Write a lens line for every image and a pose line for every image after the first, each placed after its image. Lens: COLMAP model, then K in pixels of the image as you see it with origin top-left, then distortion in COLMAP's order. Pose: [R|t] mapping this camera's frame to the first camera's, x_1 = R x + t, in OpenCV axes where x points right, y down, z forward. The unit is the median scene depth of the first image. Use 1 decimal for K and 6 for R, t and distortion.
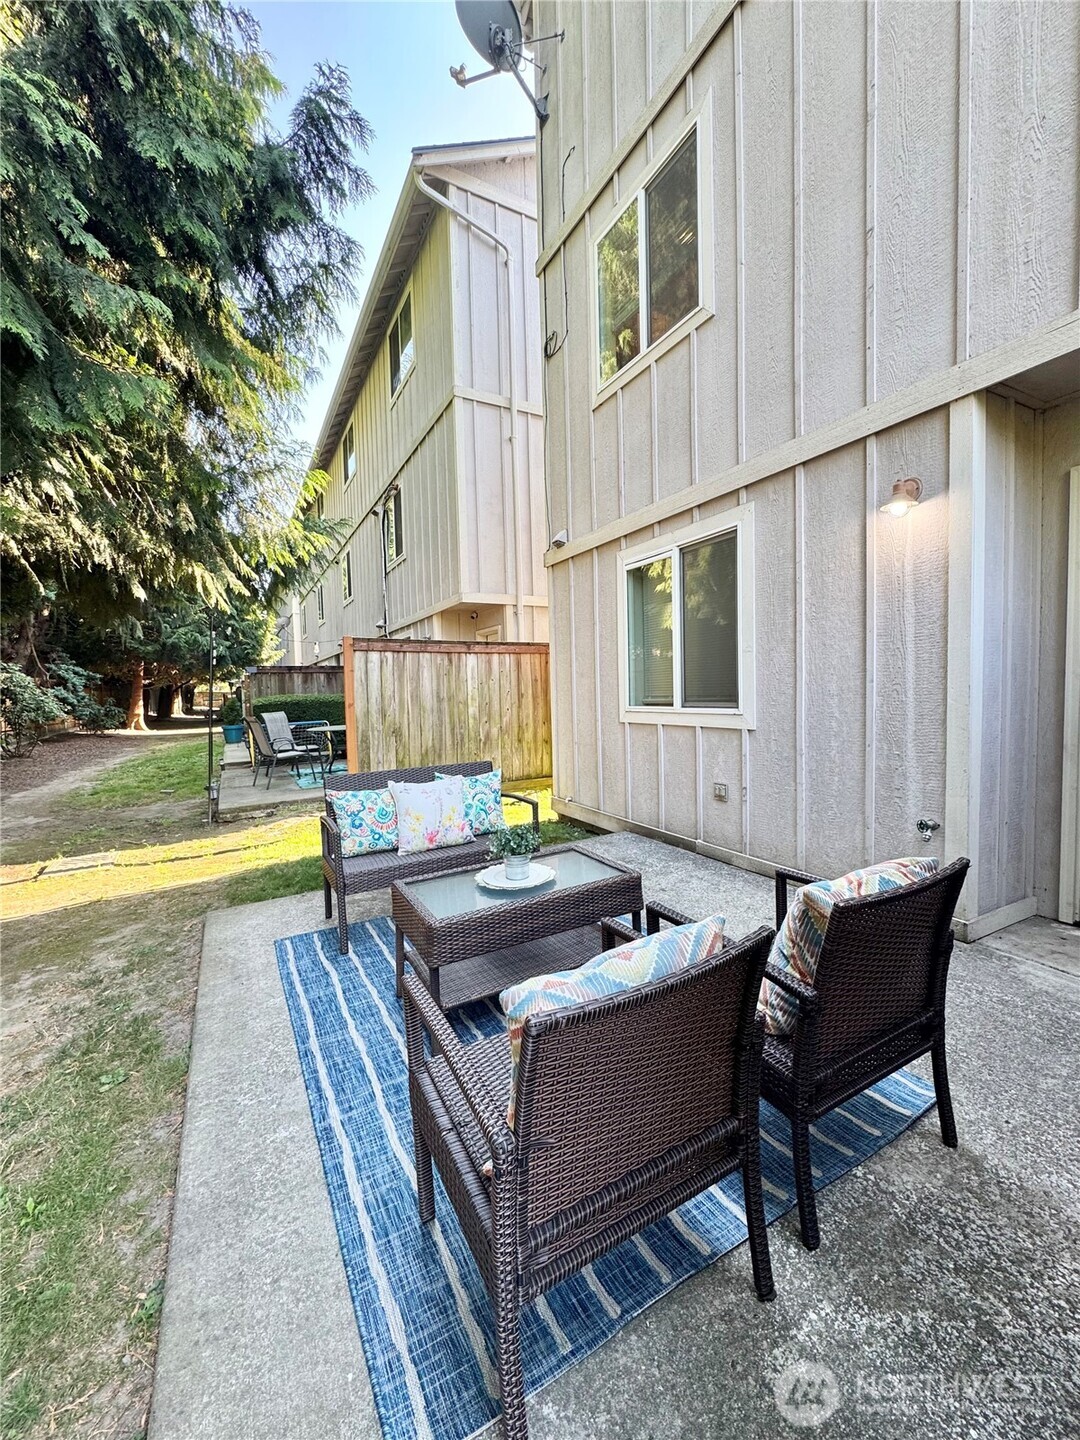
lens RADIAL K [[575.9, 0, 540.0], [0, 575.9, 720.0], [0, 0, 1]] dist [-0.002428, 0.000286]
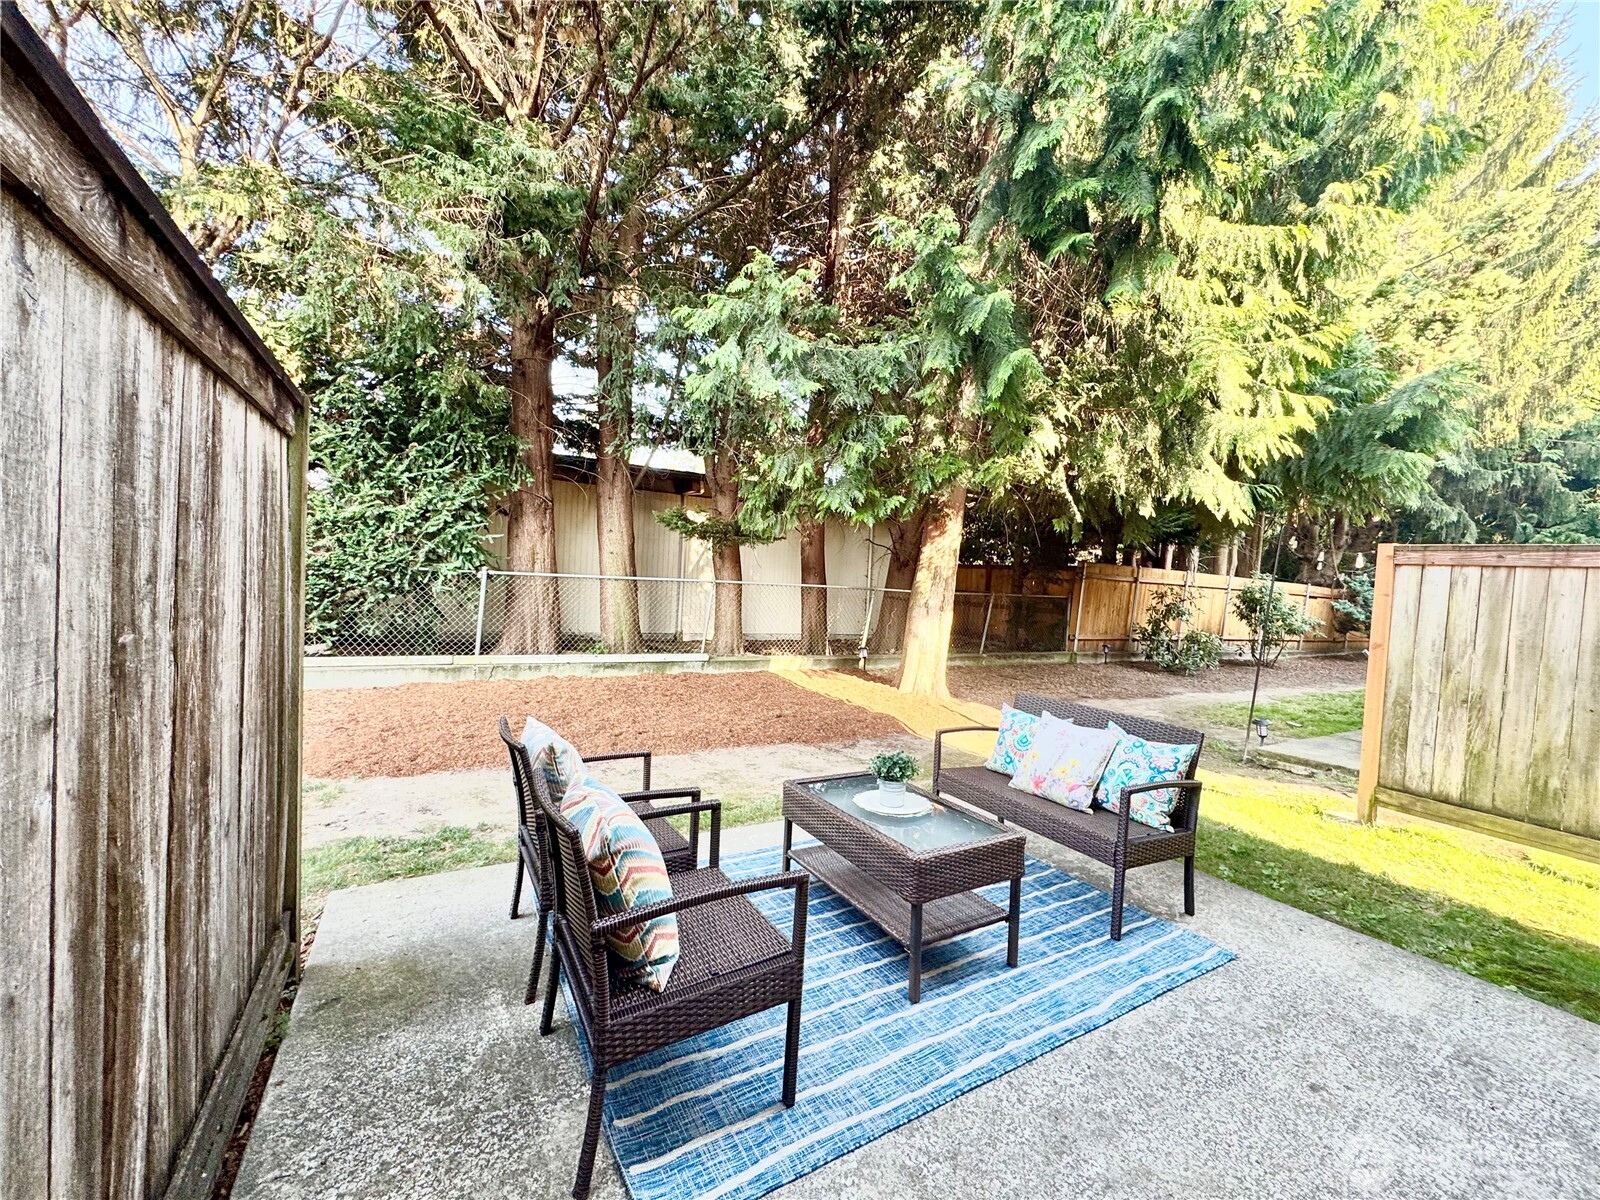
lens RADIAL K [[639.8, 0, 800.0], [0, 639.8, 600.0], [0, 0, 1]] dist [-0.002428, 0.000286]
pose [[0.020925, 0.055100, -0.998262, 1.857507], [-0.108405, 0.992718, 0.052522, -0.207561], [0.993887, 0.107118, 0.026746, 1.409315]]
